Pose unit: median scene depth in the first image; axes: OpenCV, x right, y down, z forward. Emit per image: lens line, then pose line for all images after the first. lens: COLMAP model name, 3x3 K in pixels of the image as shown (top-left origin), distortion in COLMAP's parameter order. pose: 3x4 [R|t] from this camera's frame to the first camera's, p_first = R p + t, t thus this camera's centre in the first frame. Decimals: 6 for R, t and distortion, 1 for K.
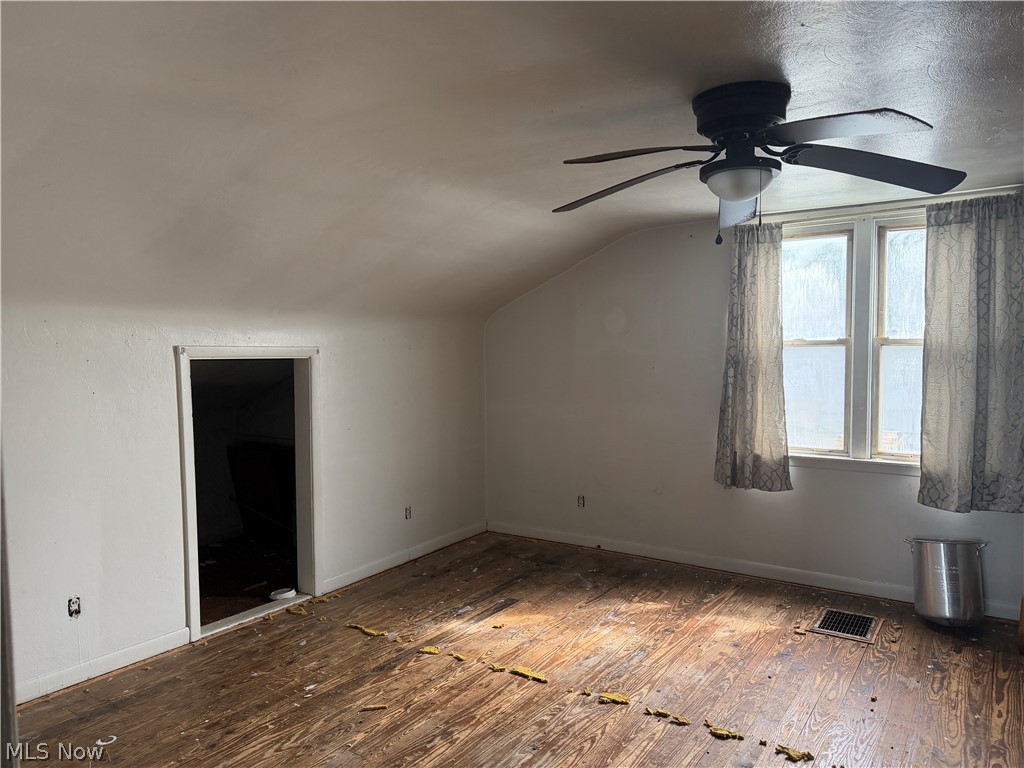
lens RADIAL K [[721.6, 0, 516.3], [0, 721.6, 385.1], [0, 0, 1]] dist [0.083576, -0.002450]
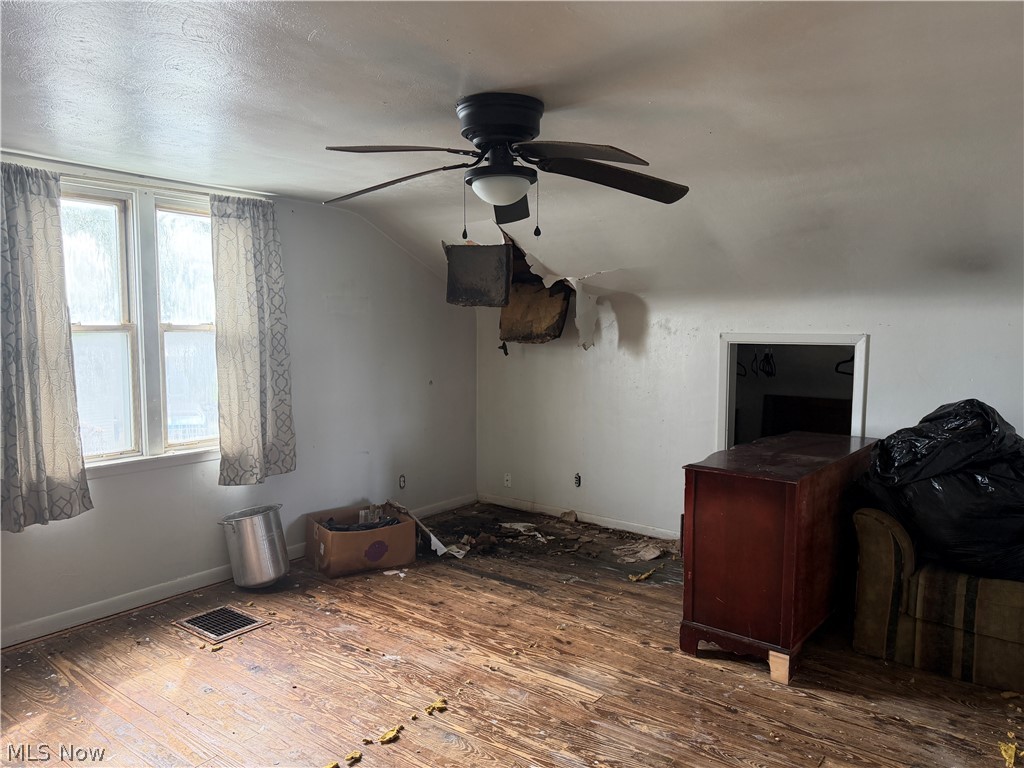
lens RADIAL K [[738.9, 0, 512.0], [0, 738.9, 384.0], [0, 0, 1]] dist [0.001401, 0.001696]
pose [[0.075681, -0.076480, 0.994195, -0.420847], [0.049155, 0.996128, 0.072887, -0.034432], [-0.995920, 0.043353, 0.079148, 0.491474]]
